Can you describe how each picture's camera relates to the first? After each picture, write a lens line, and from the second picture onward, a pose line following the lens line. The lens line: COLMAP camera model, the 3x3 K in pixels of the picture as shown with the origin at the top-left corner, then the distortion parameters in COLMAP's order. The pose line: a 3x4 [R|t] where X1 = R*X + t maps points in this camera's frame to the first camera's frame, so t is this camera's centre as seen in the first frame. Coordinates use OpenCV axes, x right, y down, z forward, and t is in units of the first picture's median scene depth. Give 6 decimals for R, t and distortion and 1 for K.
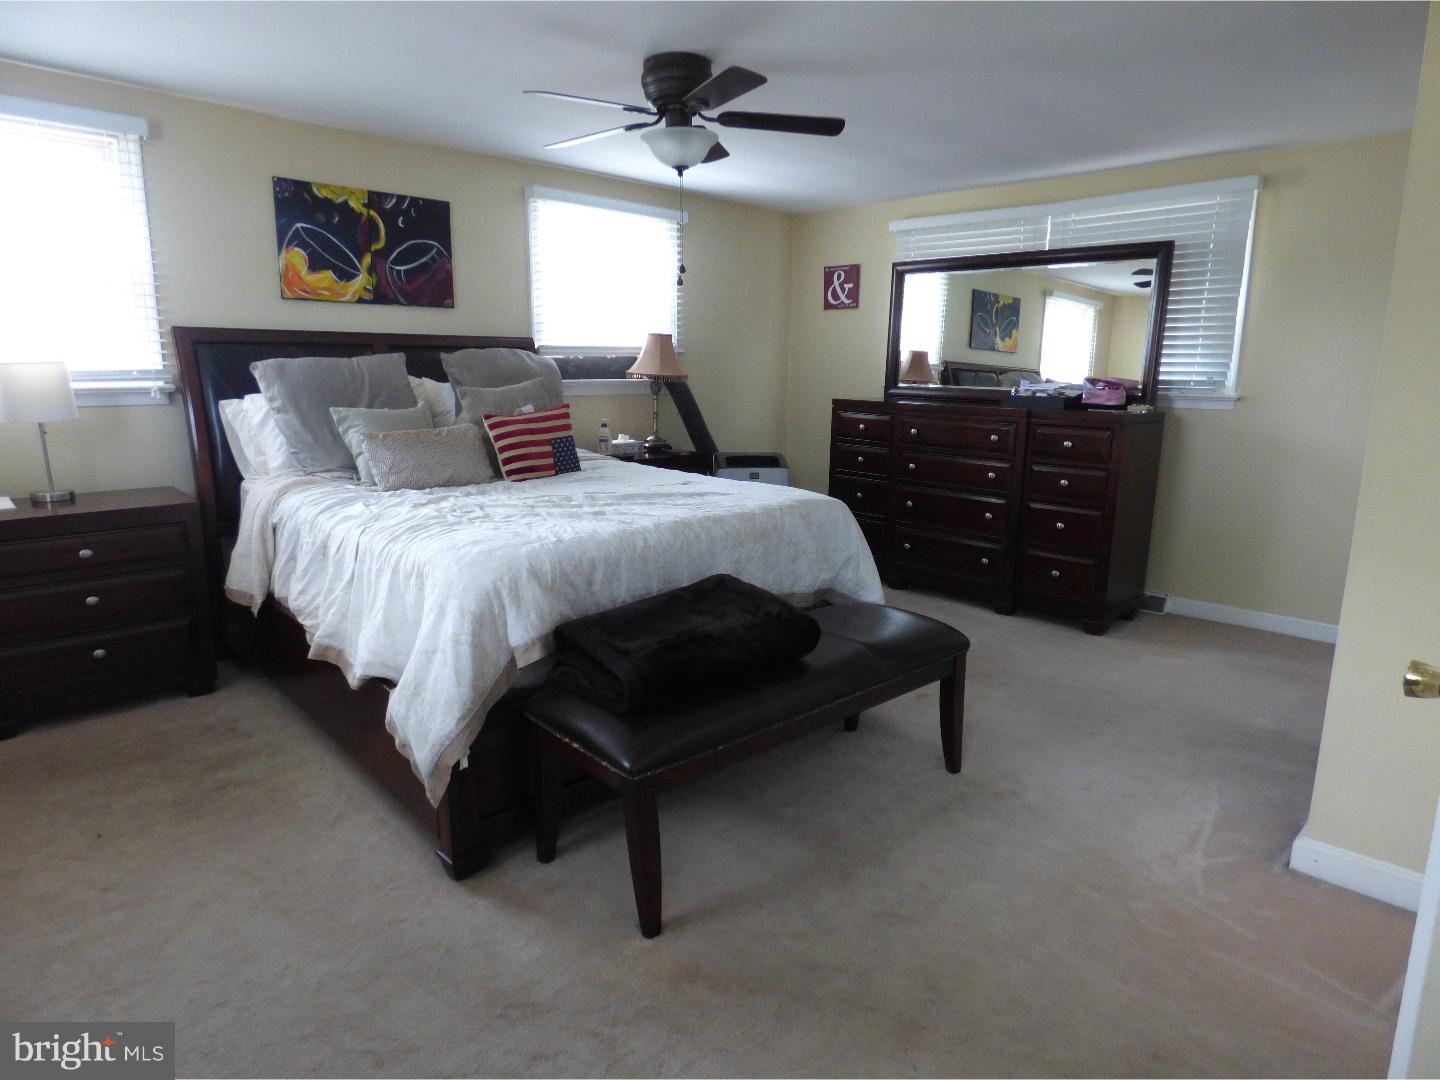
lens RADIAL K [[870.4, 0, 729.9], [0, 870.4, 540.6], [0, 0, 1]] dist [-0.001245, -0.000947]
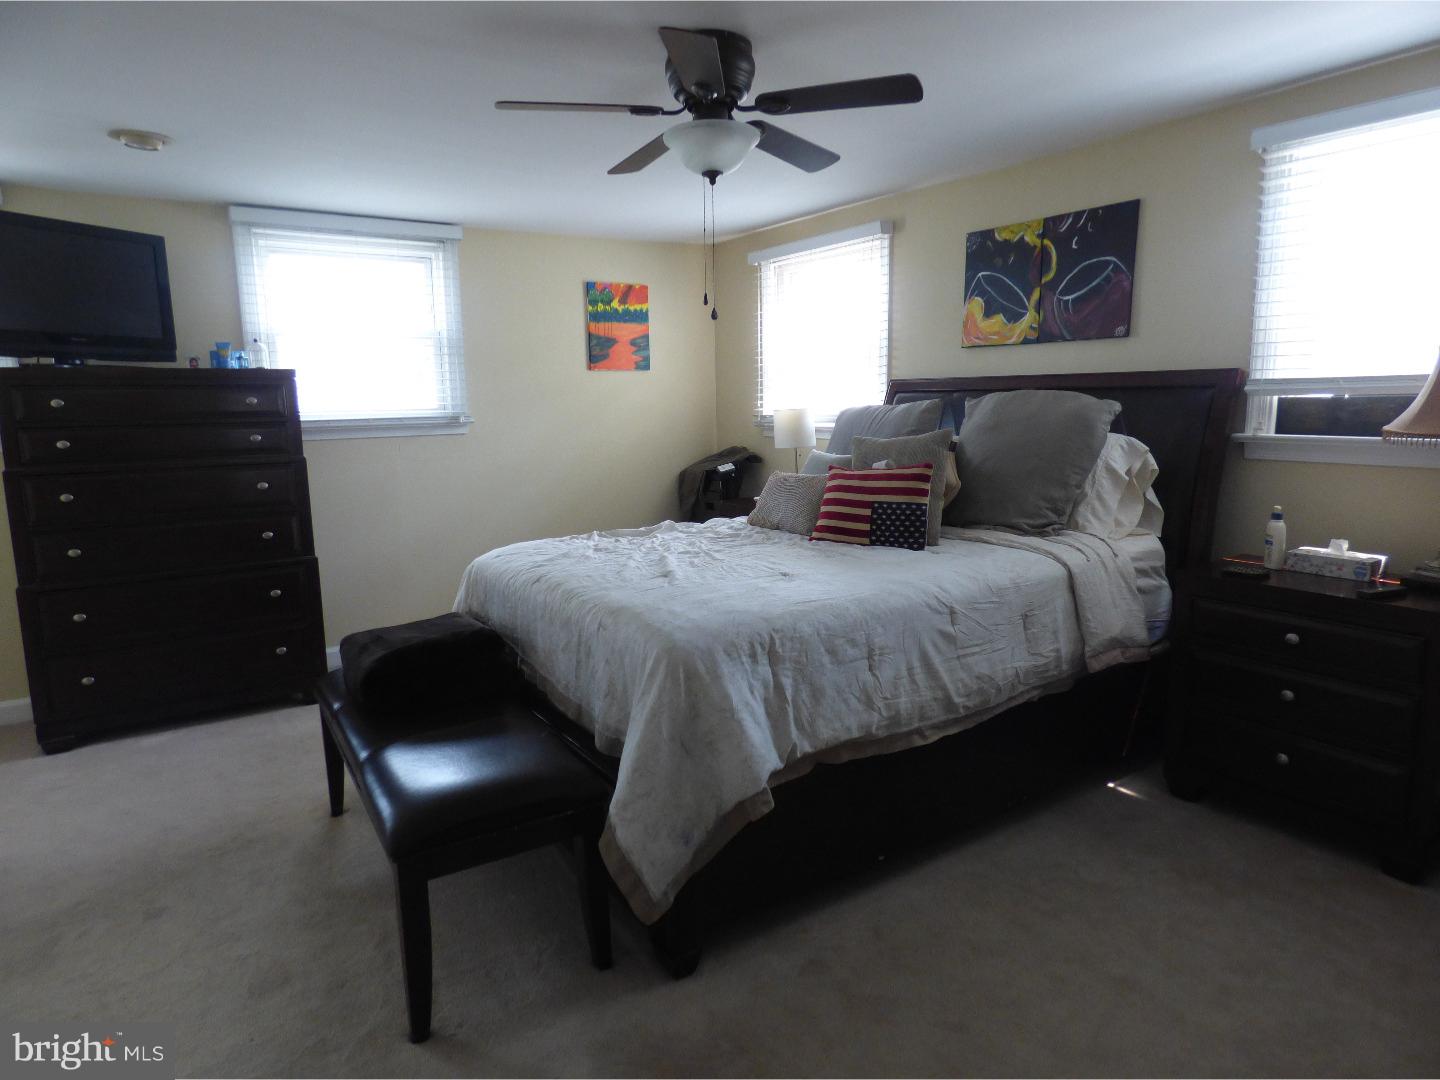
lens RADIAL K [[870.4, 0, 728.5], [0, 870.4, 546.6], [0, 0, 1]] dist [-0.001245, -0.000947]
pose [[-0.184430, 0.162855, -0.969259, 0.572648], [-0.182721, 0.963303, 0.196622, -0.190925], [0.965711, 0.213367, -0.147905, 0.885791]]
